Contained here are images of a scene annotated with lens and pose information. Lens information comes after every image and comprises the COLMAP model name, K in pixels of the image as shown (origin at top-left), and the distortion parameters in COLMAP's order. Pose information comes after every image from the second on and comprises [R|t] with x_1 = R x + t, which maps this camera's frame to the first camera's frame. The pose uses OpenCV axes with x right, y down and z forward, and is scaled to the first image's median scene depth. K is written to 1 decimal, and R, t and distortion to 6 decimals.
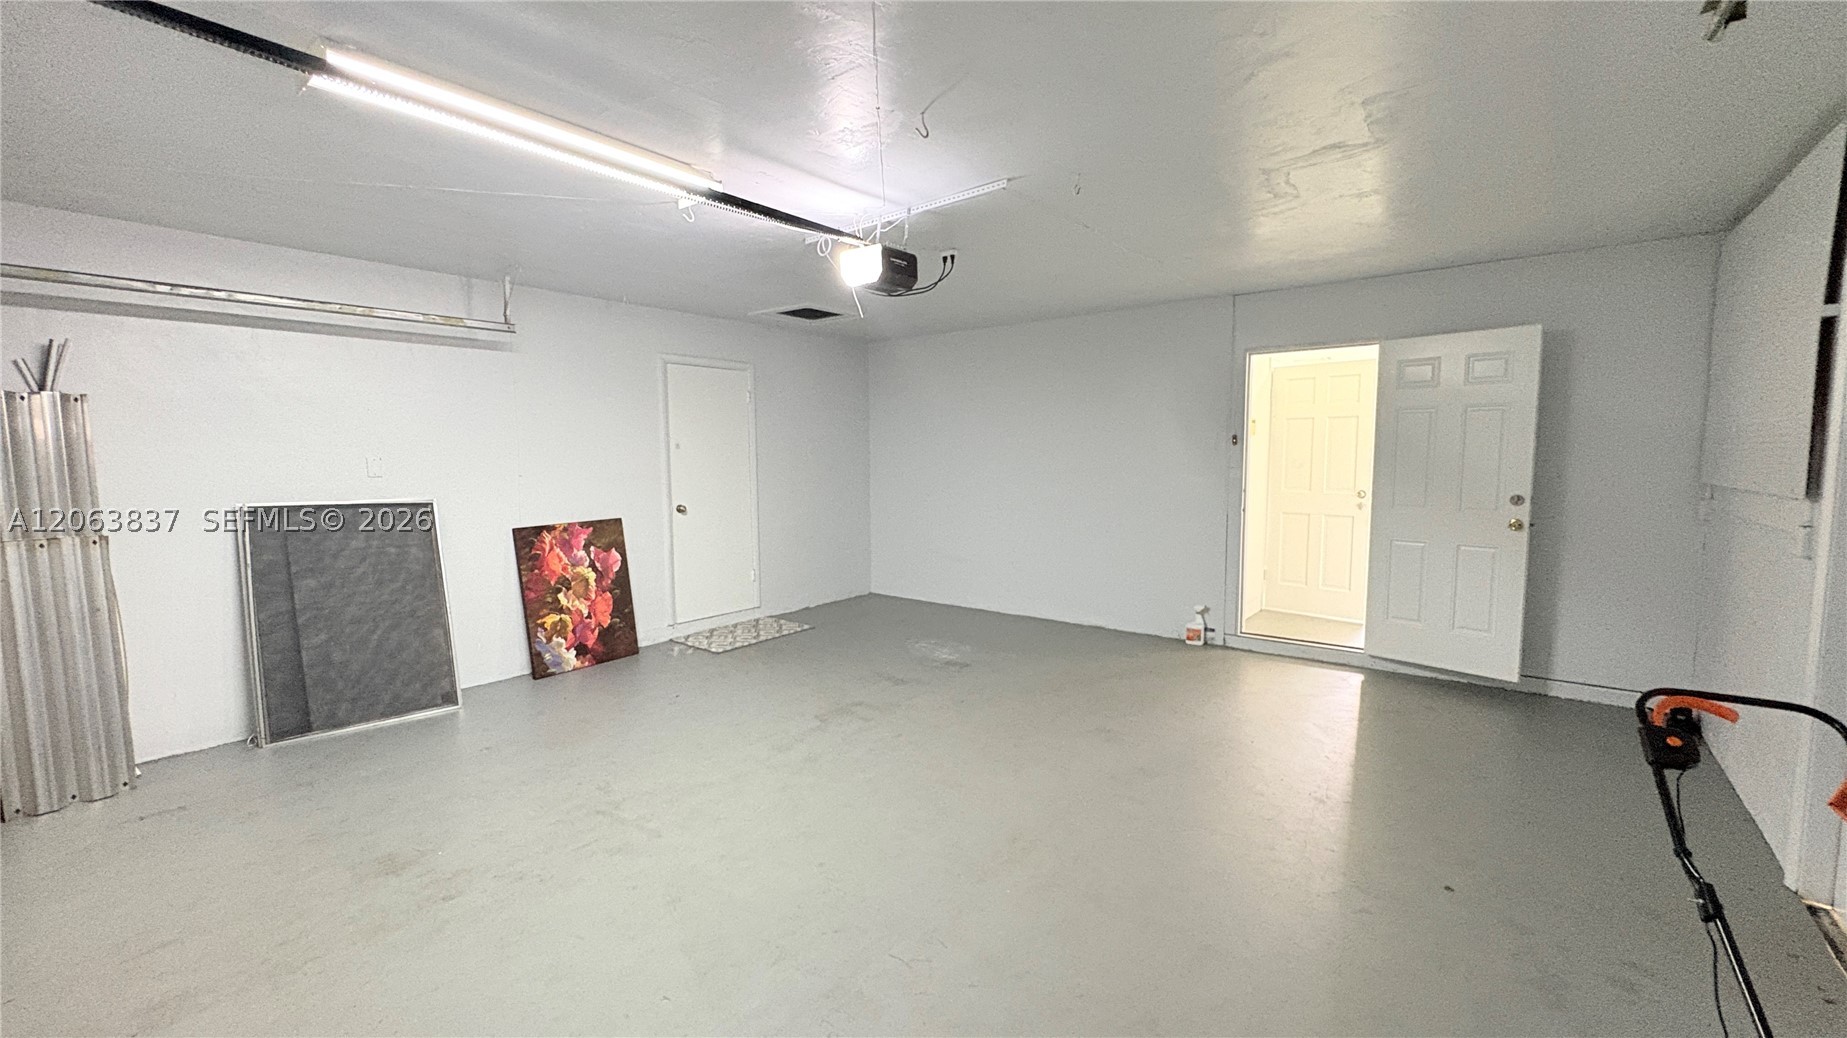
lens RADIAL K [[732.7, 0, 914.7], [0, 732.7, 509.7], [0, 0, 1]] dist [-0.005526, -0.000273]
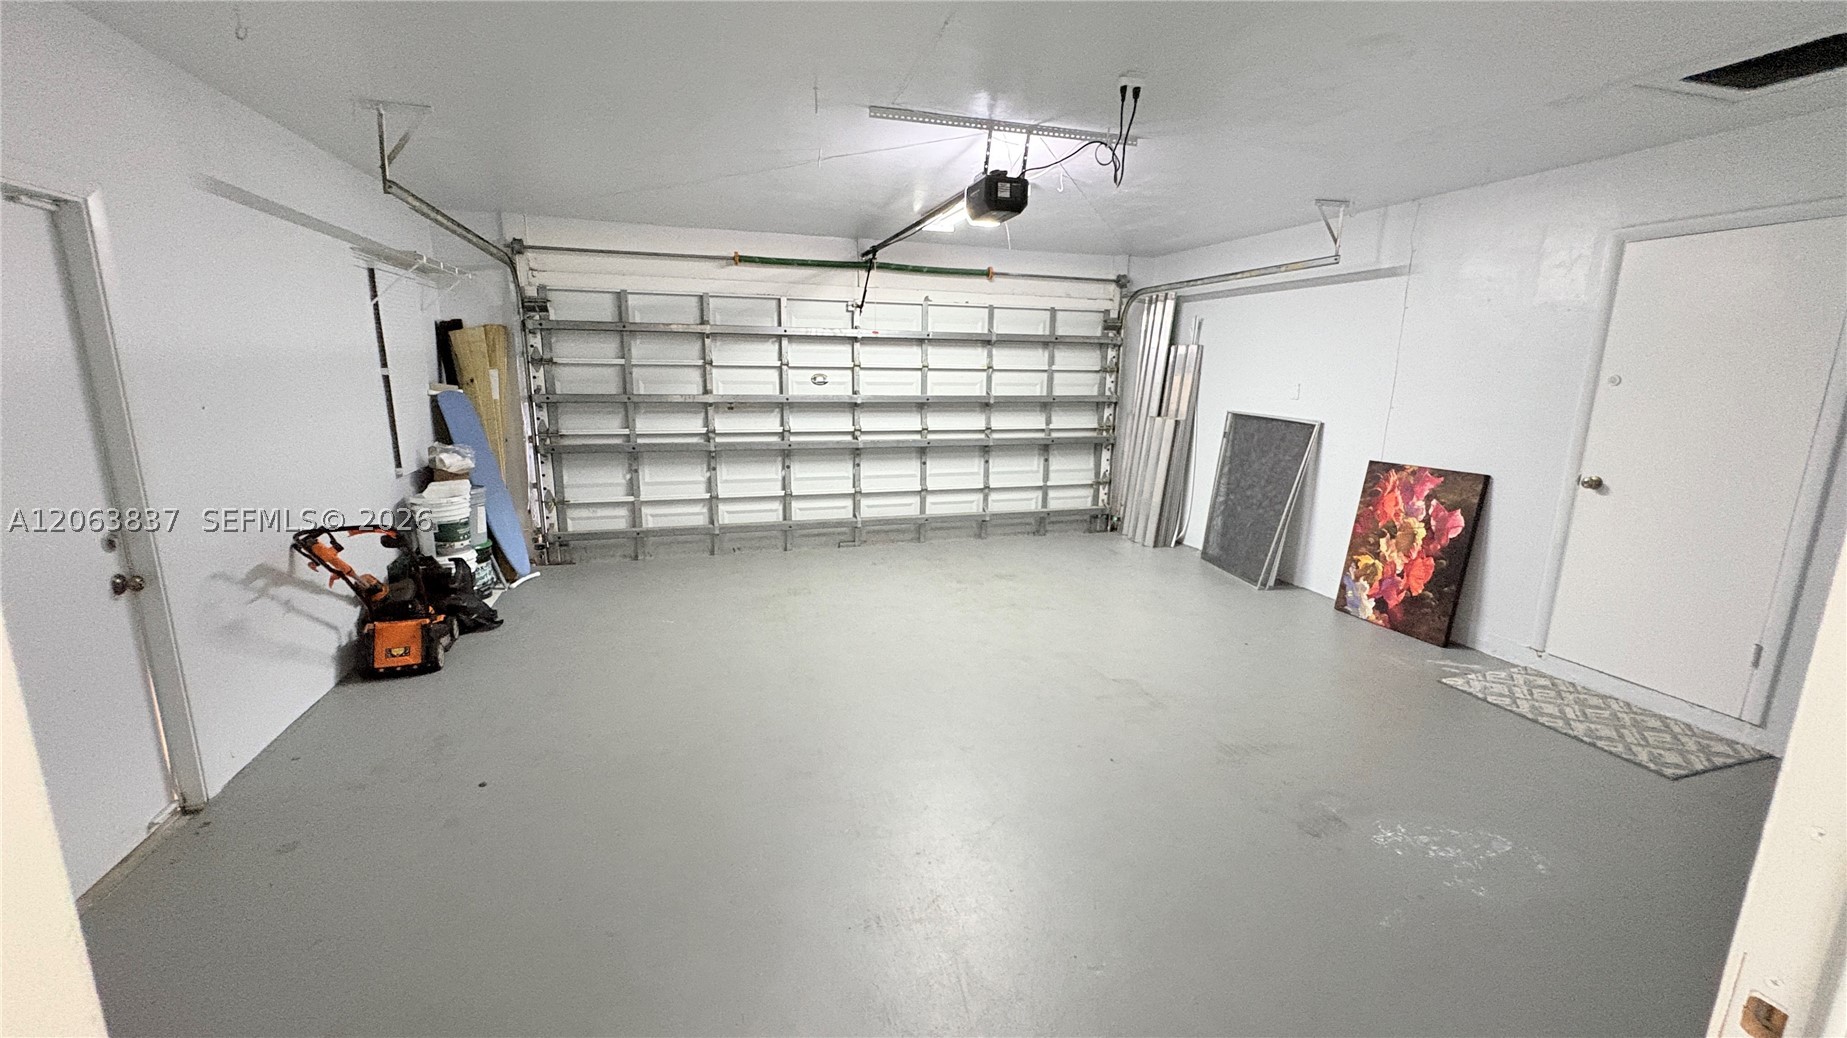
lens RADIAL K [[732.7, 0, 918.5], [0, 732.7, 528.4], [0, 0, 1]] dist [-0.005526, -0.000273]
pose [[-0.554850, 0.186397, -0.810800, 0.585024], [-0.071089, 0.960391, 0.269435, -0.104220], [0.828908, 0.207135, -0.519622, 0.983295]]
